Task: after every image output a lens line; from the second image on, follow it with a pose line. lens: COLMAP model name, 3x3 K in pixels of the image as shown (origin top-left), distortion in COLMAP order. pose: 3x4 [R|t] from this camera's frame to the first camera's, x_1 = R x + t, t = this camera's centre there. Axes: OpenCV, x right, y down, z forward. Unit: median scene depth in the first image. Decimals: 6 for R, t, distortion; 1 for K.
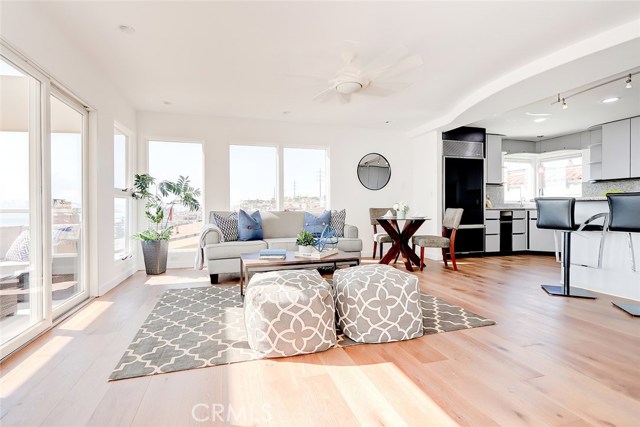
lens RADIAL K [[298.5, 0, 306.9], [0, 298.5, 207.6], [0, 0, 1]] dist [0.003499, -0.003300]
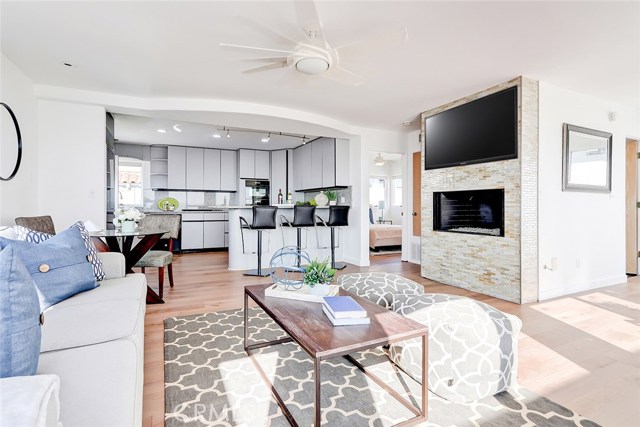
lens RADIAL K [[298.5, 0, 296.4], [0, 298.5, 212.7], [0, 0, 1]] dist [0.003499, -0.003300]
pose [[-0.150406, -0.016668, 0.988484, -0.372037], [-0.004387, 0.999859, 0.016192, -0.016833], [-0.988615, -0.001901, -0.150458, 0.696620]]
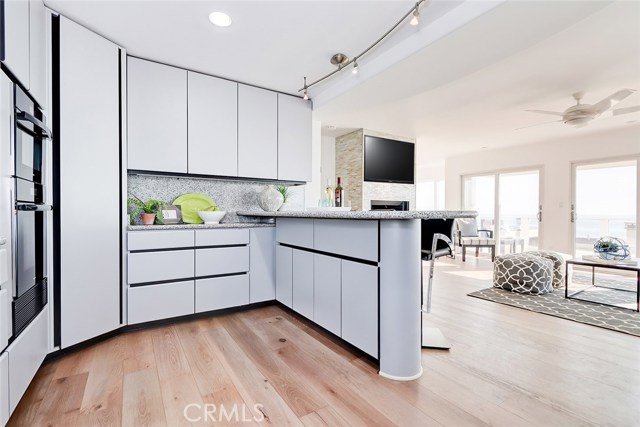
lens RADIAL K [[298.5, 0, 311.0], [0, 298.5, 214.7], [0, 0, 1]] dist [0.003499, -0.003300]
pose [[-0.957884, 0.007193, -0.287066, 0.940120], [0.004986, 0.999952, 0.008418, -0.023024], [0.287113, 0.006632, -0.957874, 1.115630]]
